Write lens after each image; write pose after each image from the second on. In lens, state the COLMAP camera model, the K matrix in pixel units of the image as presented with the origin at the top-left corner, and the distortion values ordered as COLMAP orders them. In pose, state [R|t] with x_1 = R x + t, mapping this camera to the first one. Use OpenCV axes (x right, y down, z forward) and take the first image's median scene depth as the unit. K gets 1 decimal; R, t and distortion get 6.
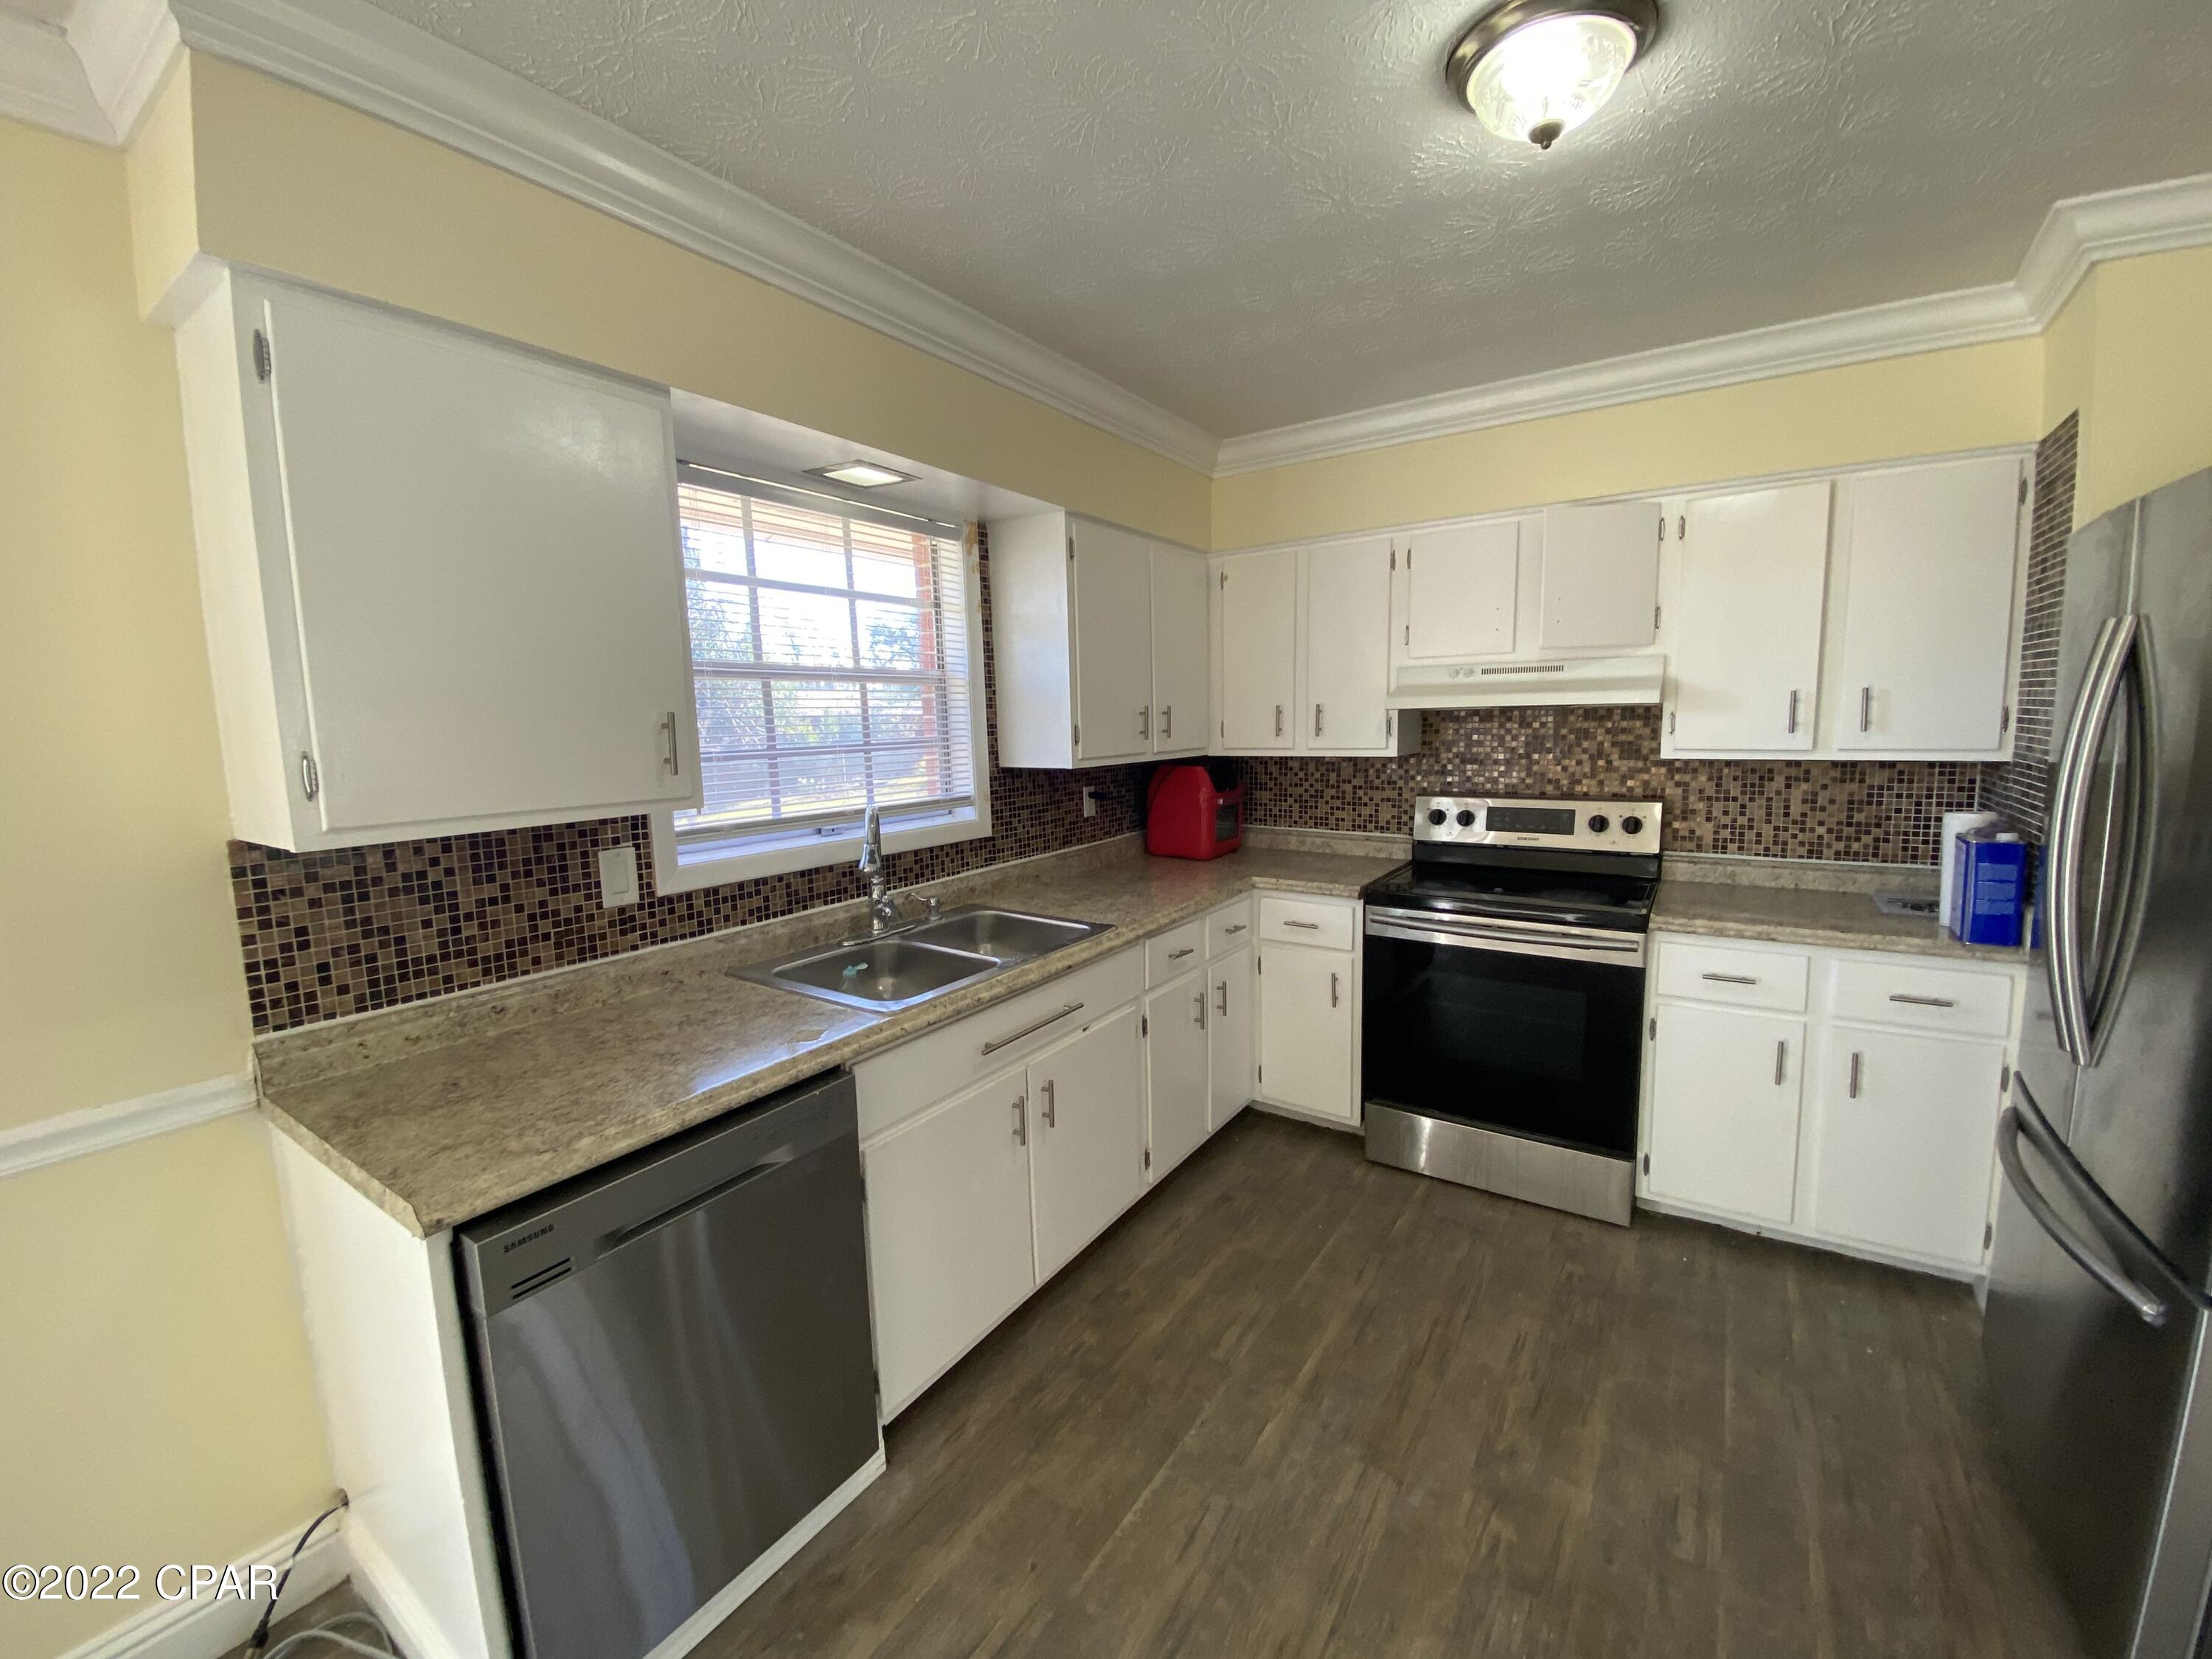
lens RADIAL K [[897.0, 0, 1094.7], [0, 897.0, 823.3], [0, 0, 1]] dist [0.024958, -0.021254]
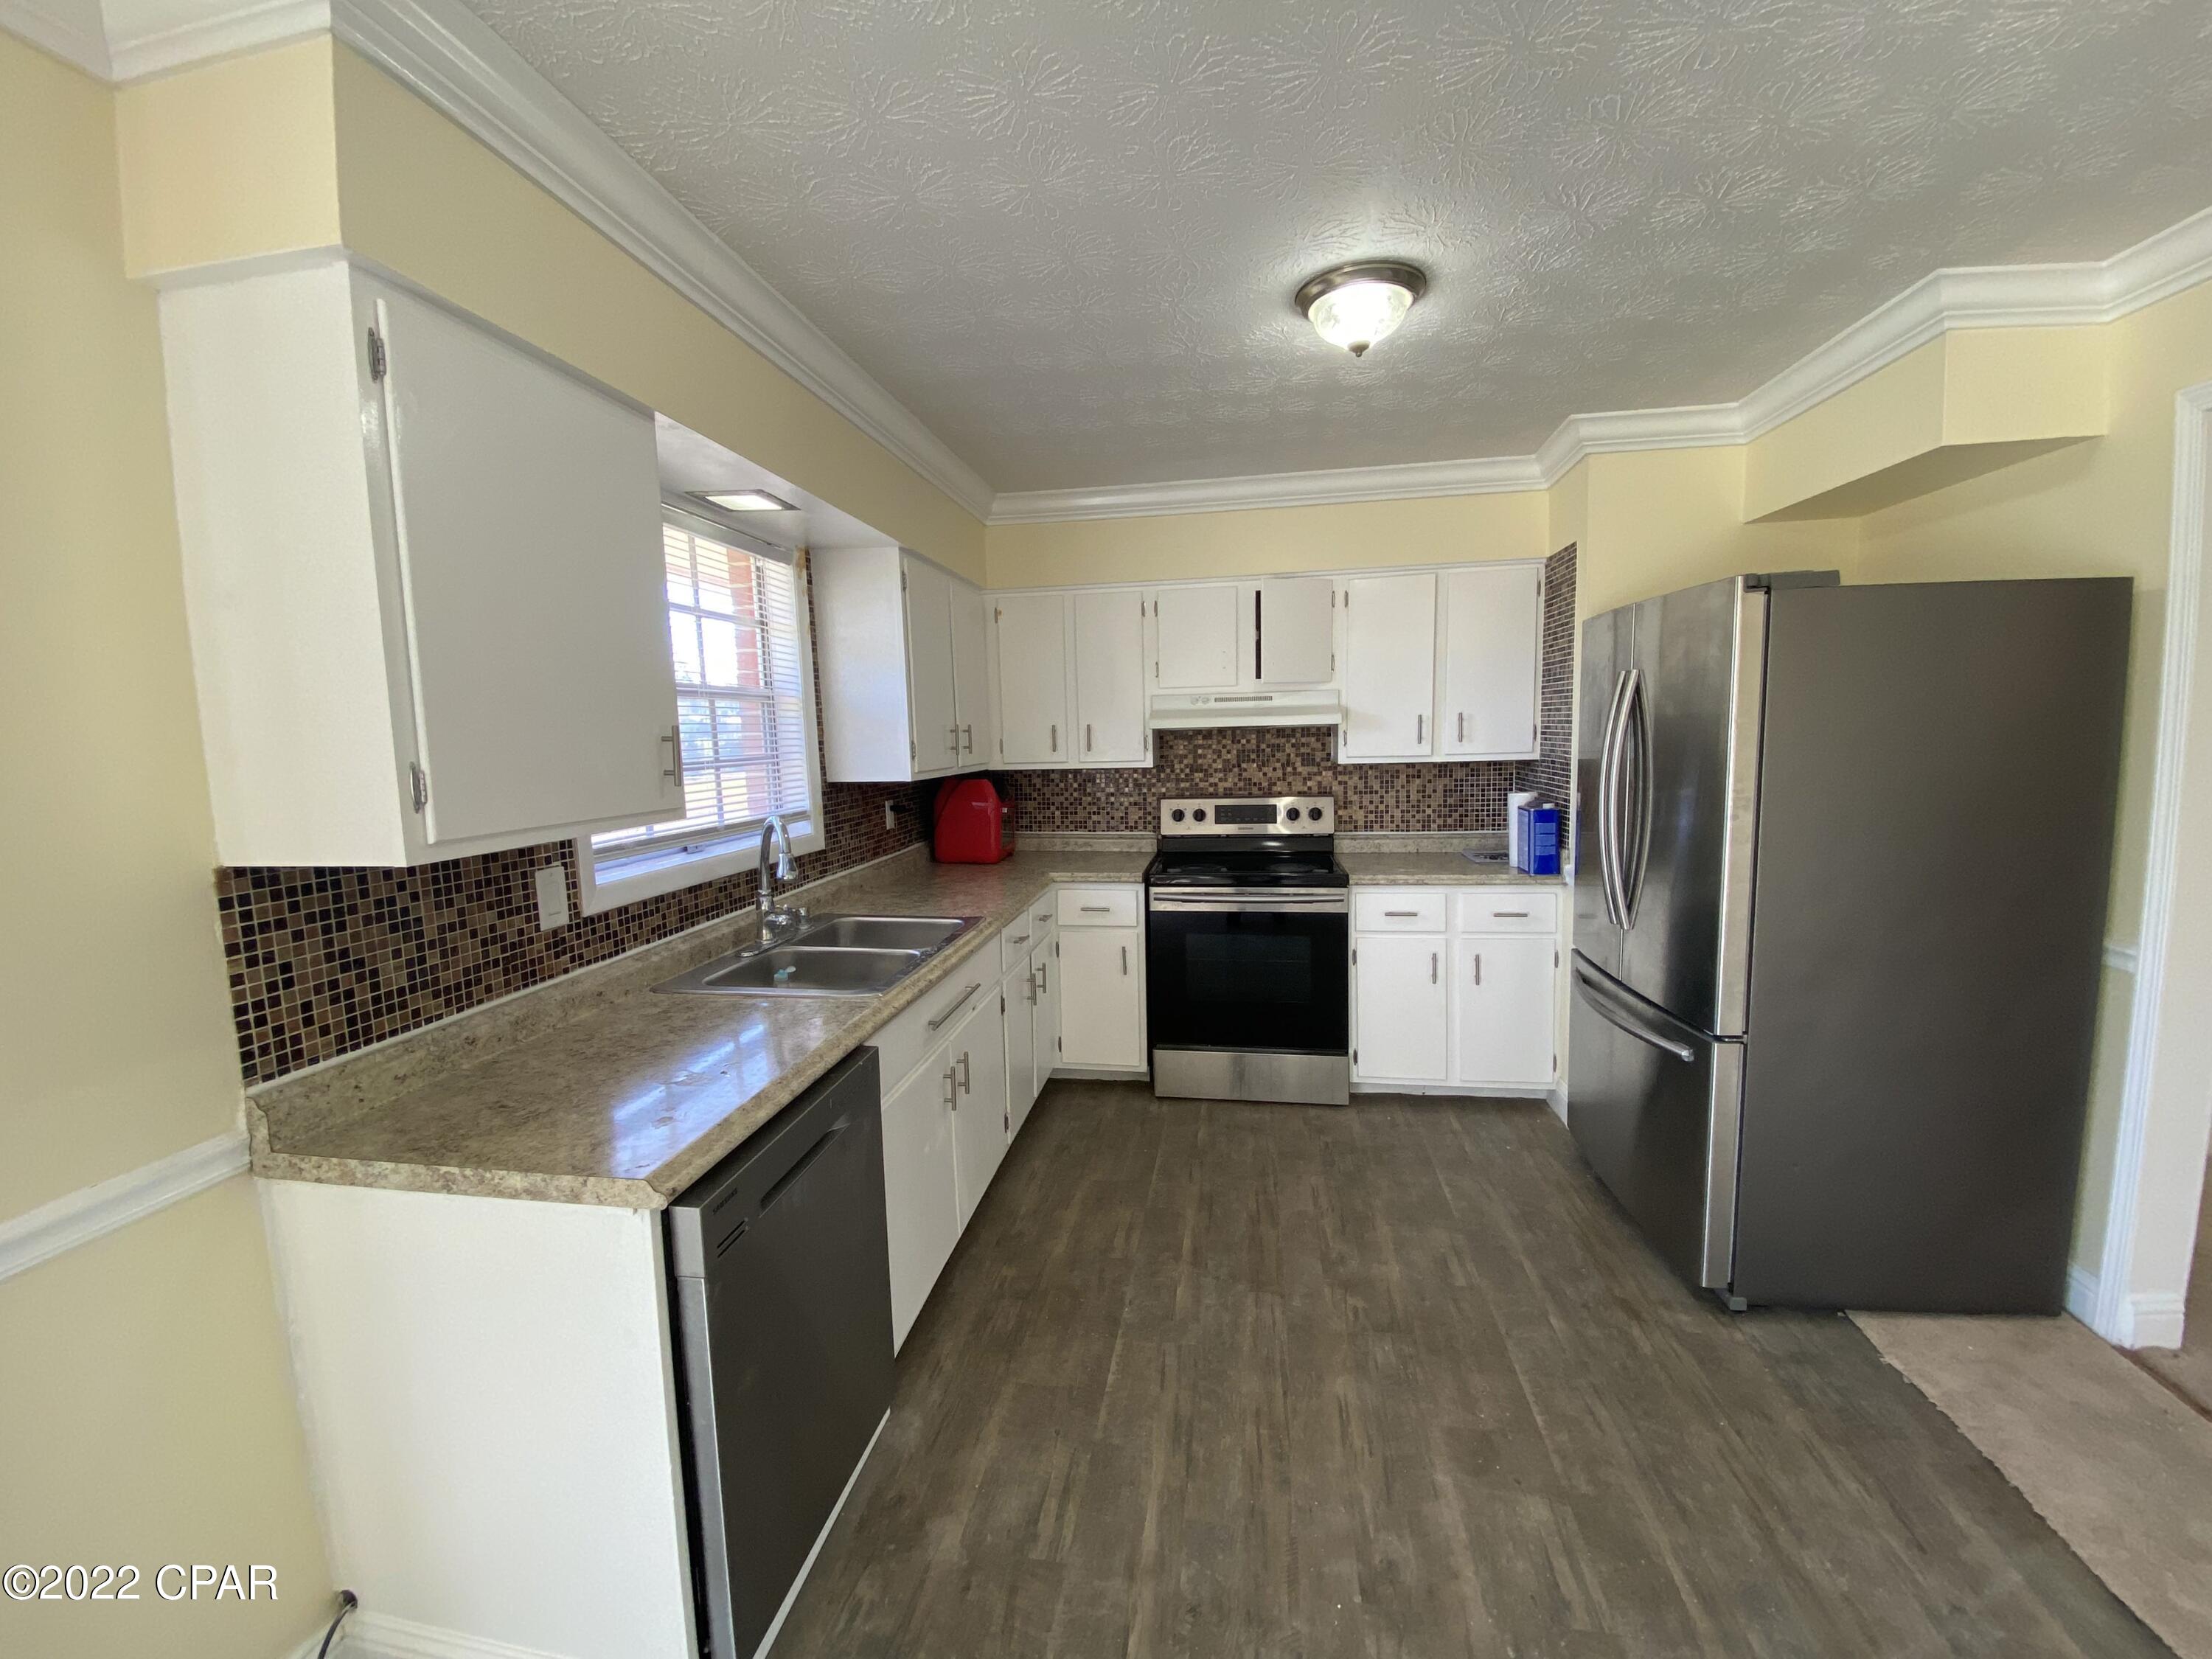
lens RADIAL K [[897.0, 0, 1094.7], [0, 897.0, 823.3], [0, 0, 1]] dist [0.024958, -0.021254]
pose [[0.907521, -0.044257, 0.417668, -0.325881], [0.055664, 0.998334, -0.015162, 0.021974], [-0.416302, 0.037009, 0.908473, -0.096920]]
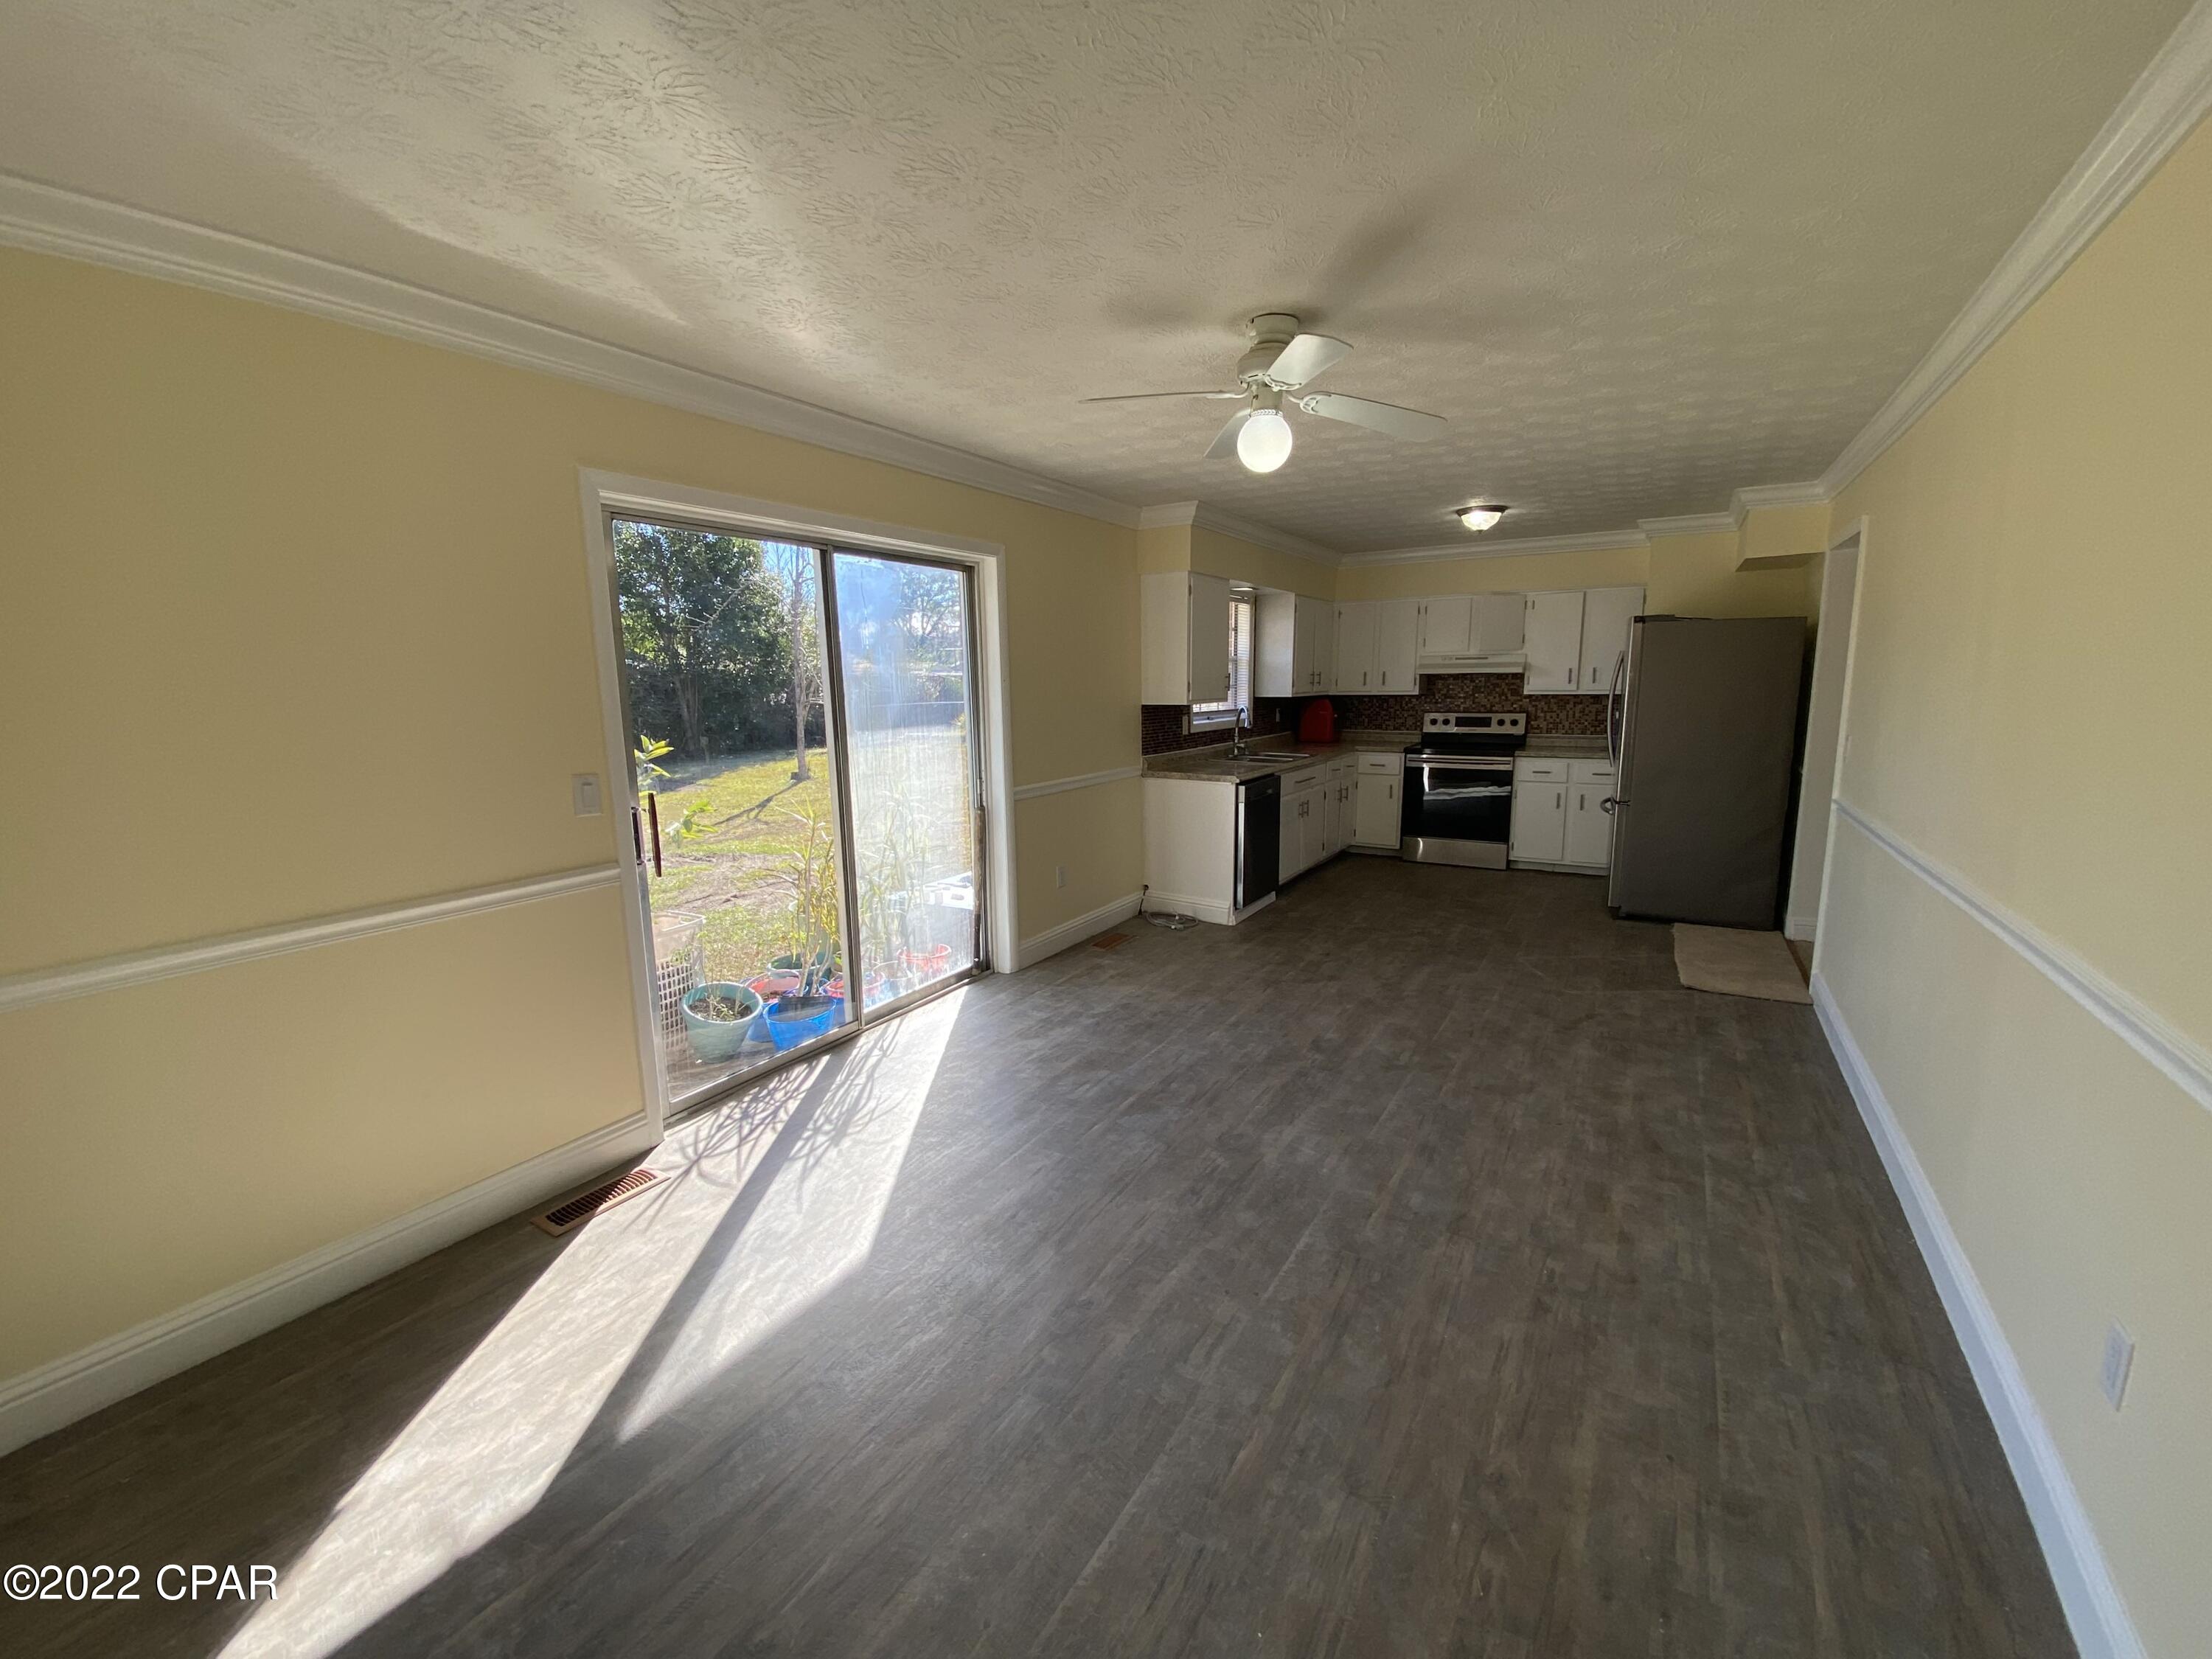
lens RADIAL K [[908.9, 0, 1100.5], [0, 908.9, 823.4], [0, 0, 1]] dist [0.042973, -0.036889]
pose [[0.998577, 0.000436, 0.053325, -0.795415], [-0.002461, 0.999278, 0.037922, 0.224927], [-0.053270, -0.037999, 0.997857, -1.732843]]
